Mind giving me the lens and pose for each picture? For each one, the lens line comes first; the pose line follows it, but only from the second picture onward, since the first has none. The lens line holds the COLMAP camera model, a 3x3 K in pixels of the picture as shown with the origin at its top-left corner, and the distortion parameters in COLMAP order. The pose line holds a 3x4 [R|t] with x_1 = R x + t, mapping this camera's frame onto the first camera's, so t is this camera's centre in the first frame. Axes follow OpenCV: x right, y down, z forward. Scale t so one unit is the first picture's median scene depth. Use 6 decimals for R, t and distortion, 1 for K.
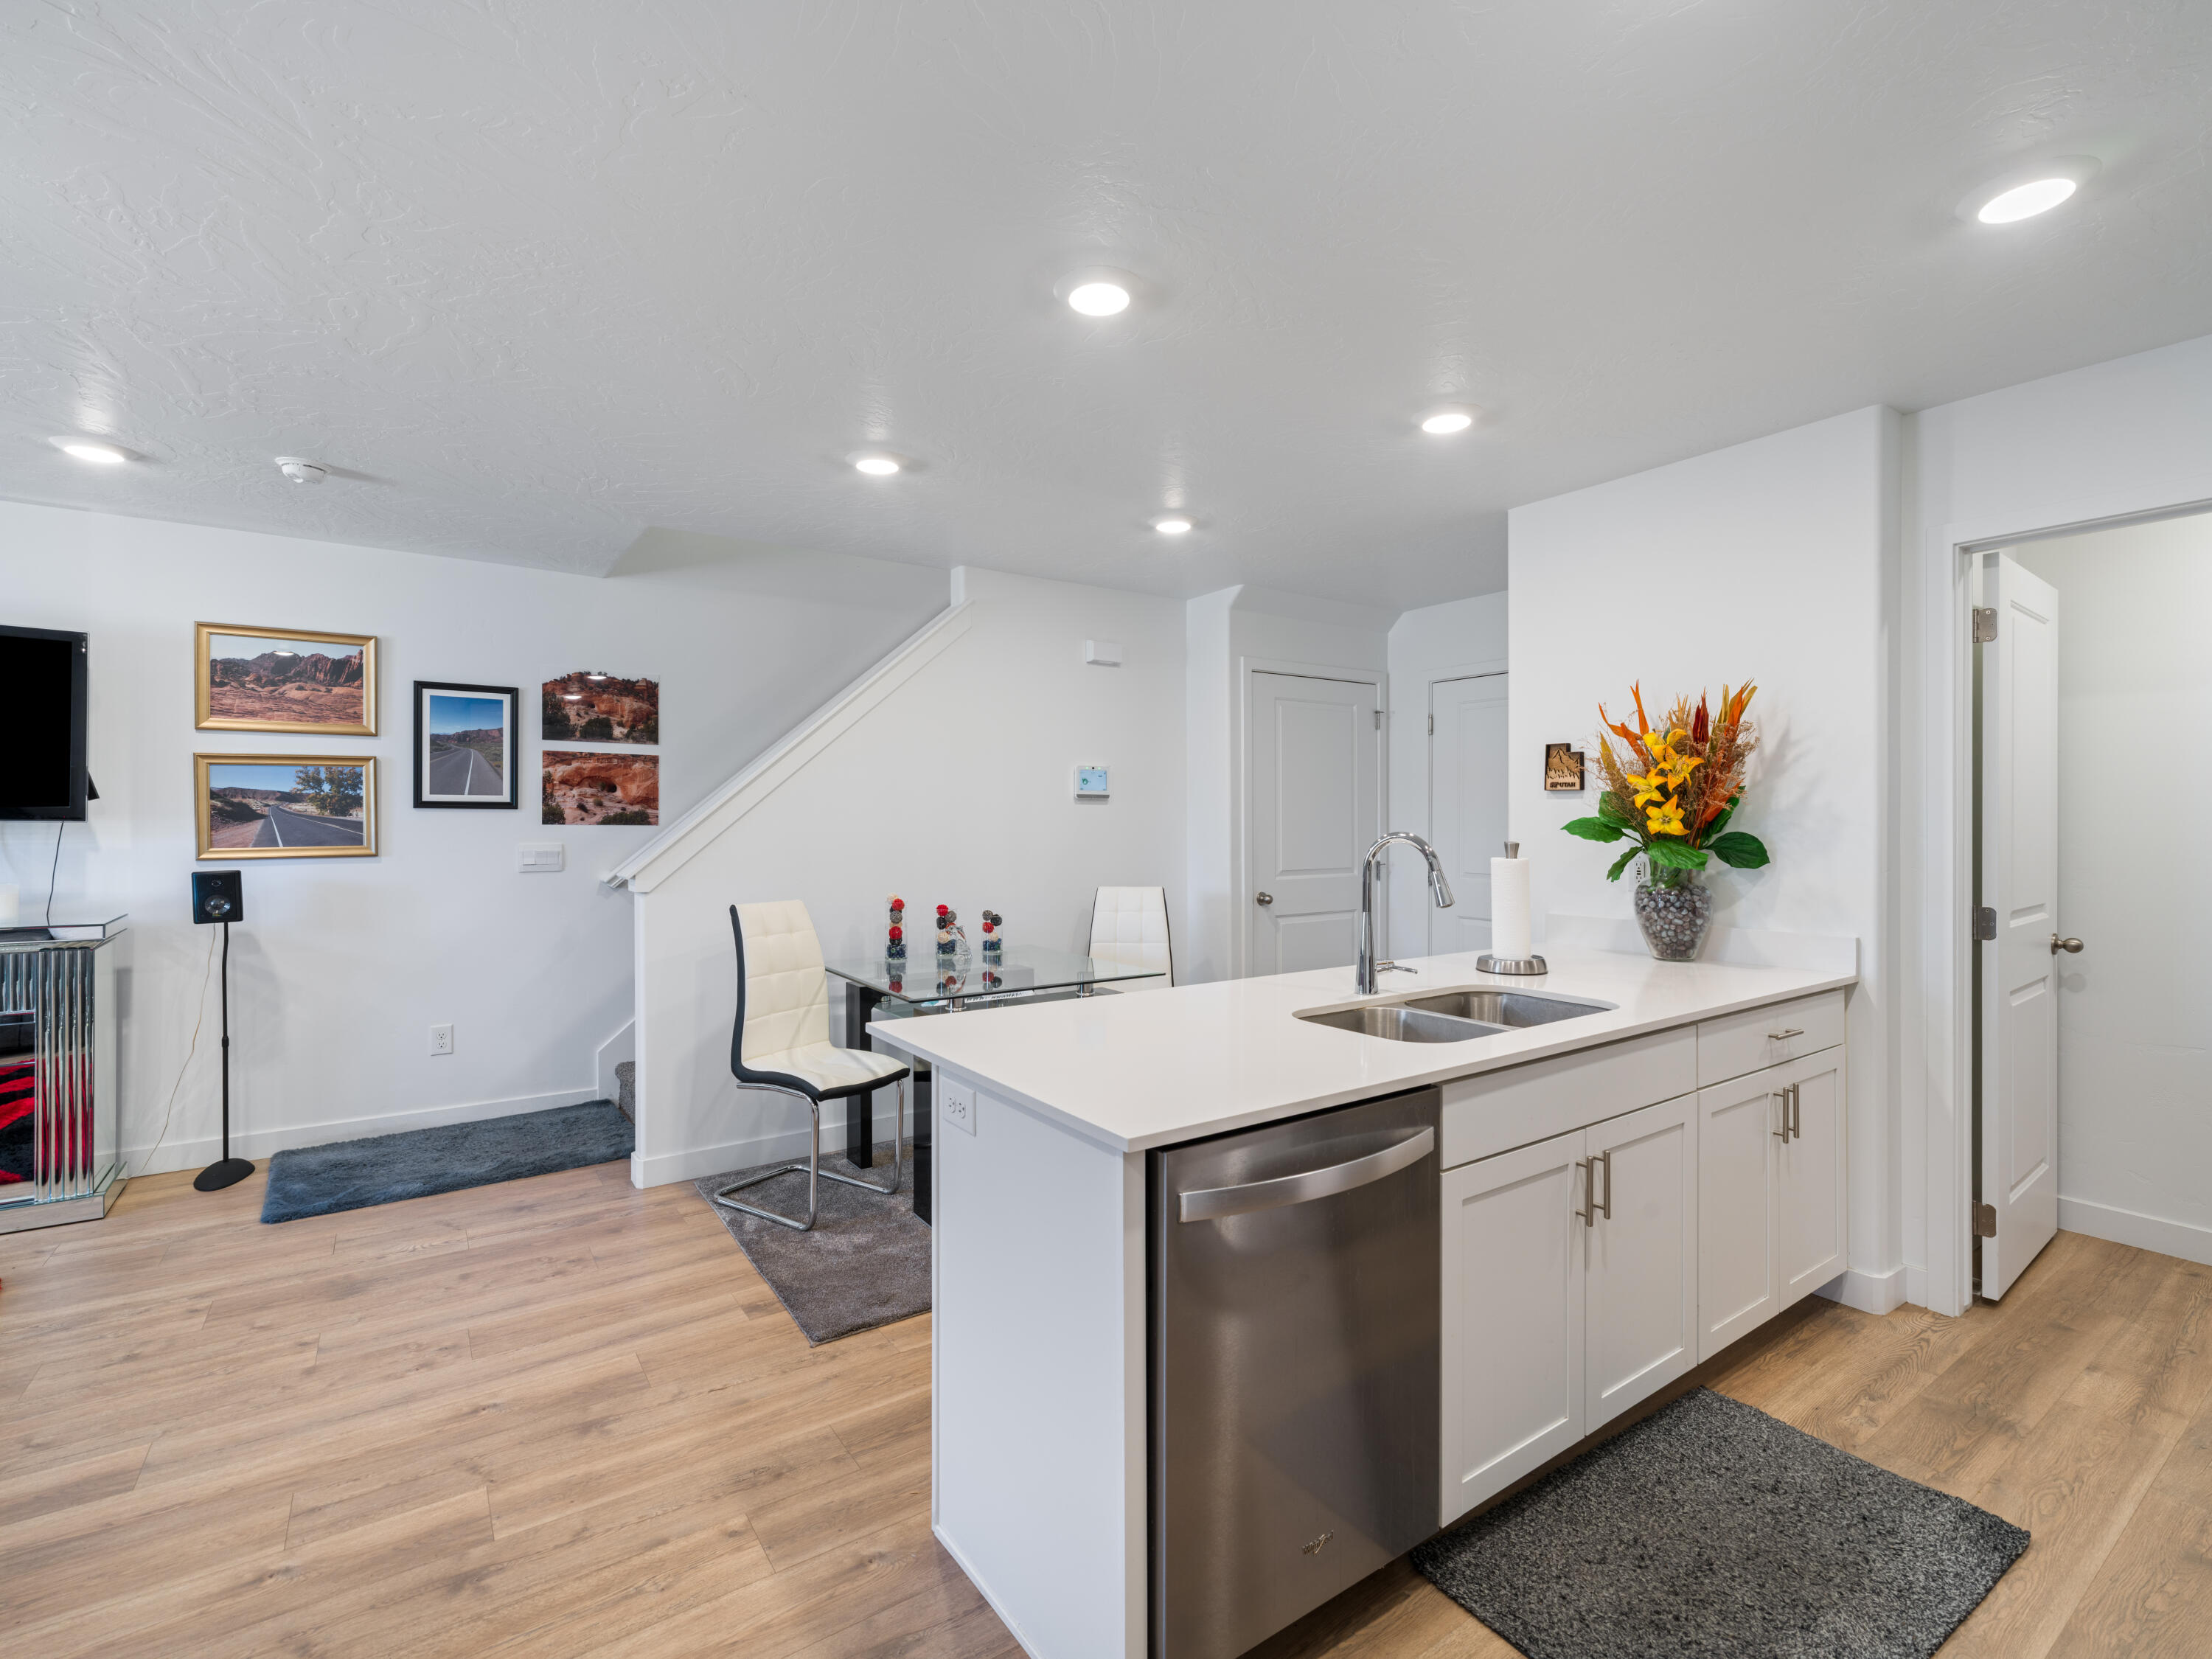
lens RADIAL K [[1025.5, 0, 1112.4], [0, 1025.5, 822.9], [0, 0, 1]] dist [-0.002517, 0.000802]
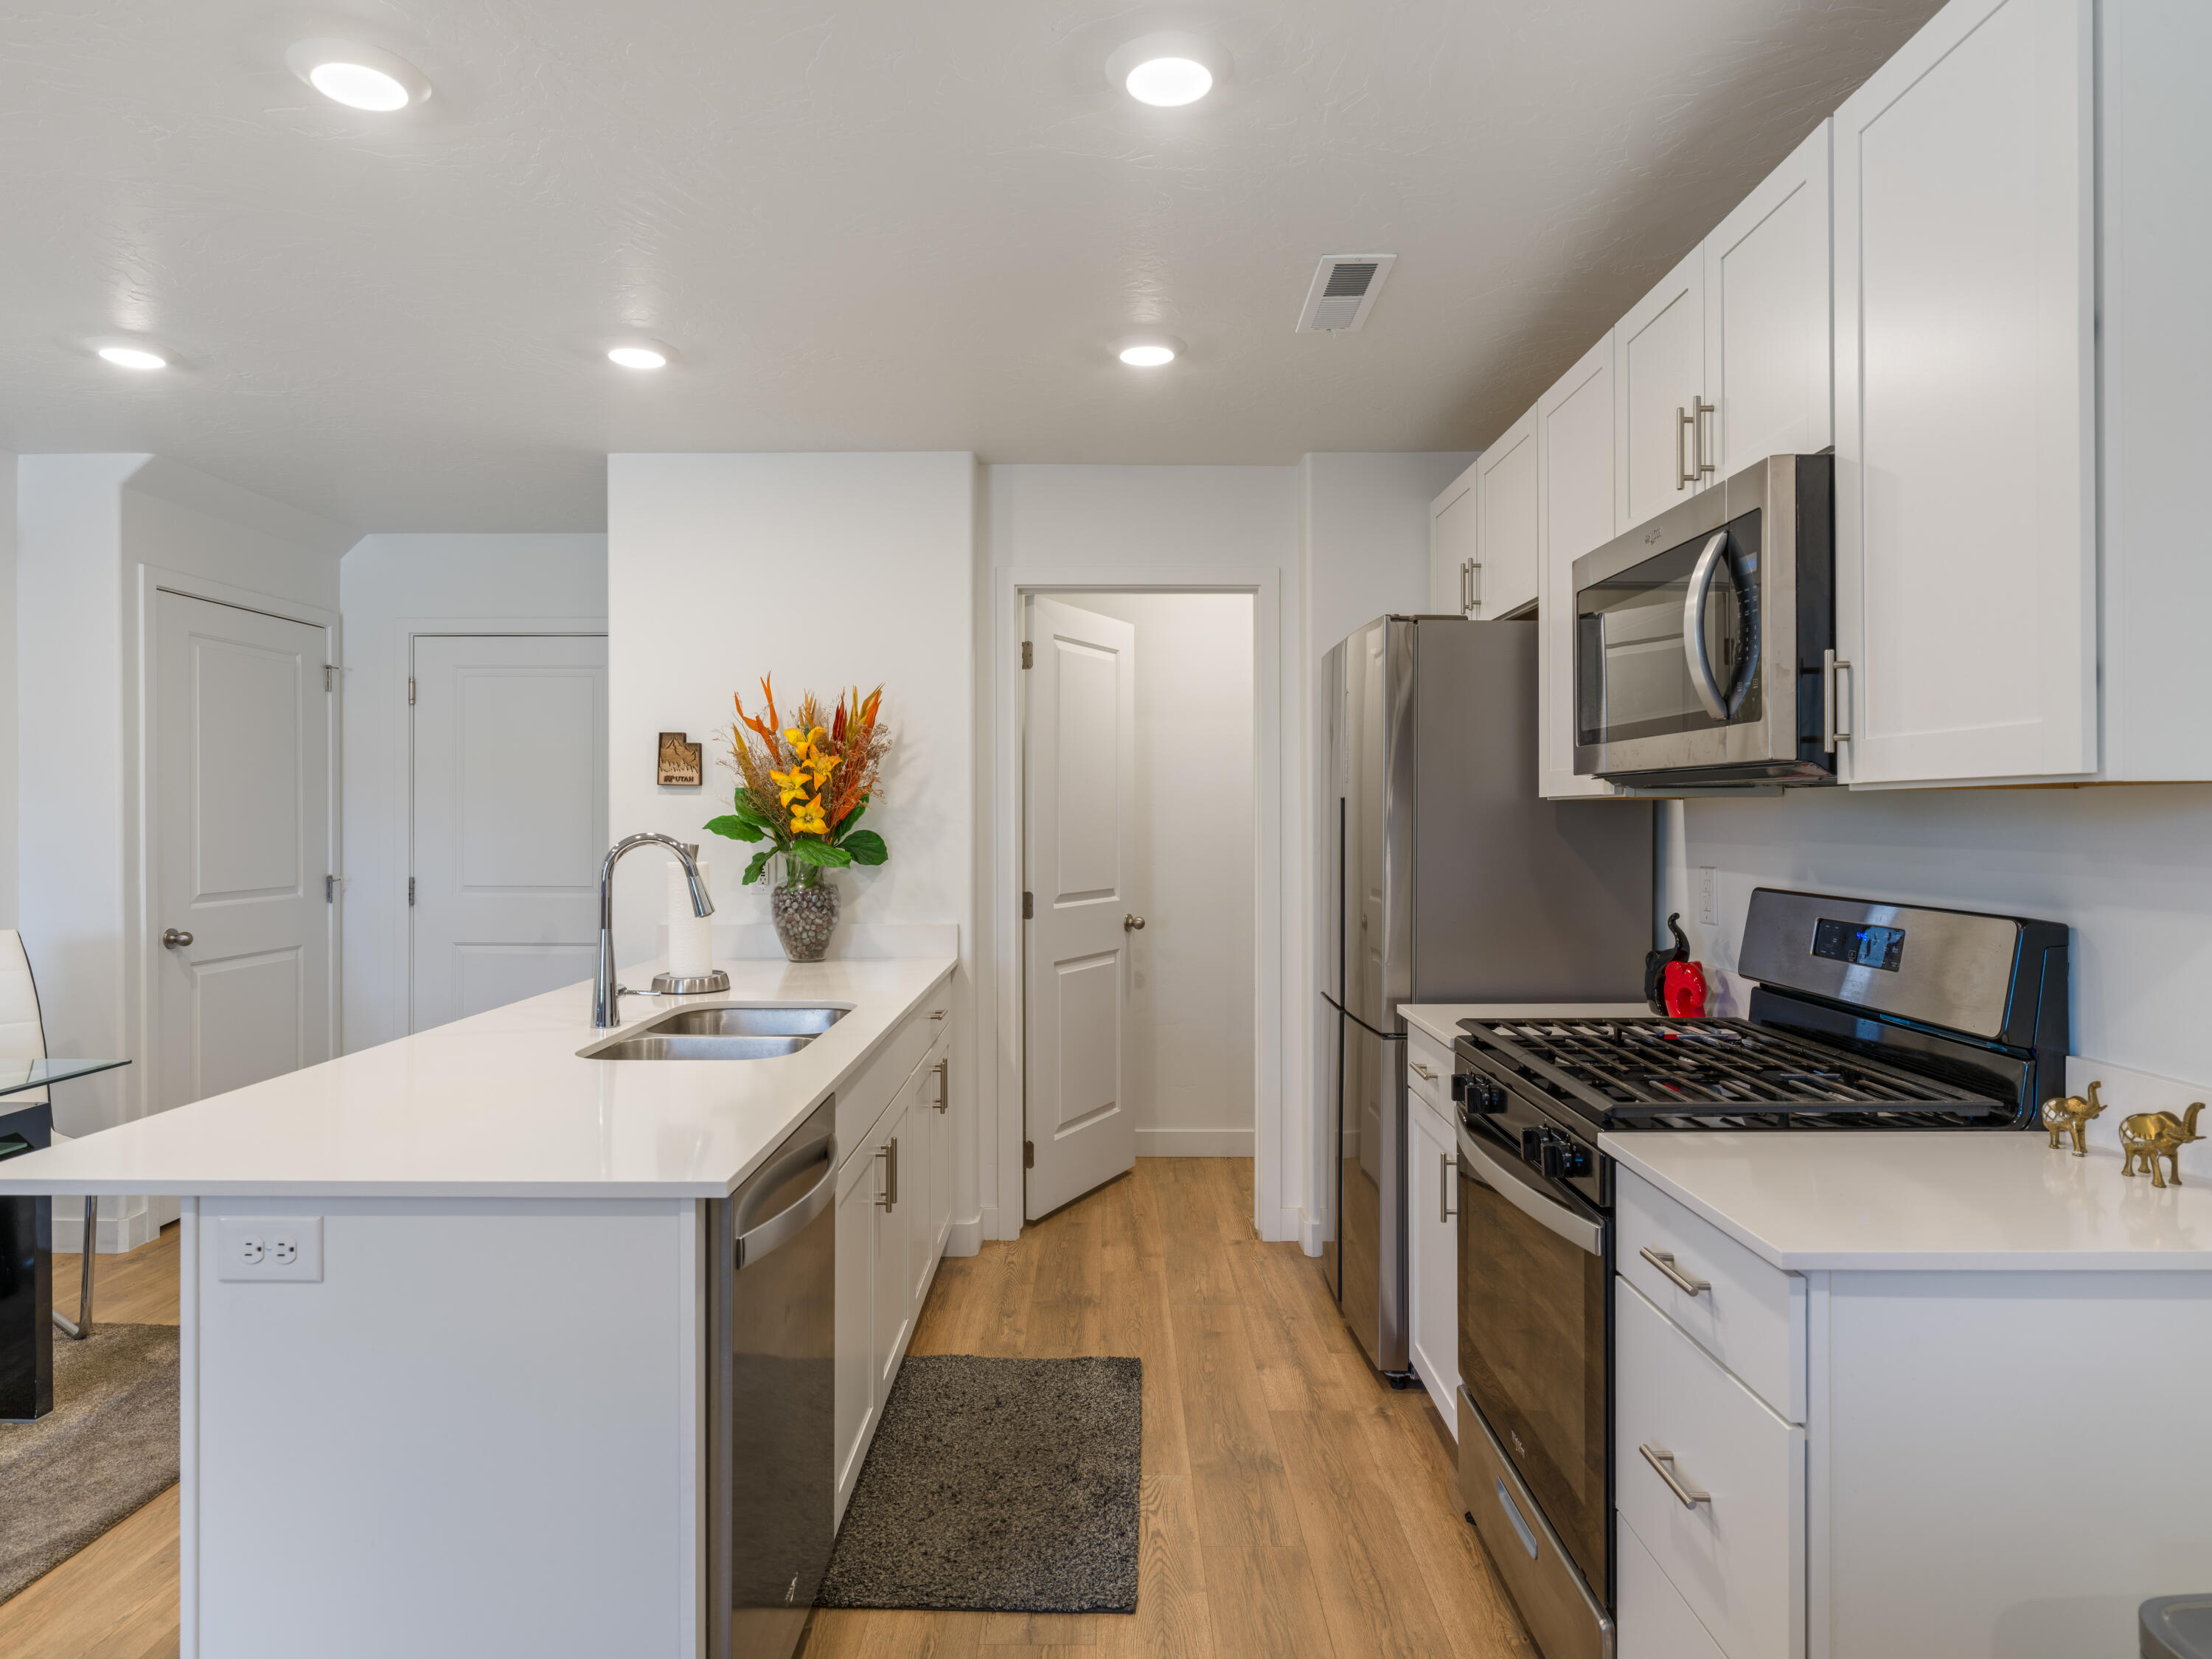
lens RADIAL K [[1342.8, 0, 1121.1], [0, 1342.8, 816.1], [0, 0, 1]] dist [0.004234, 0.003377]
pose [[0.557987, 0.000663, 0.829850, -0.367416], [0.002139, 0.999995, -0.002237, -0.001715], [-0.829847, 0.003023, 0.557983, 0.032858]]
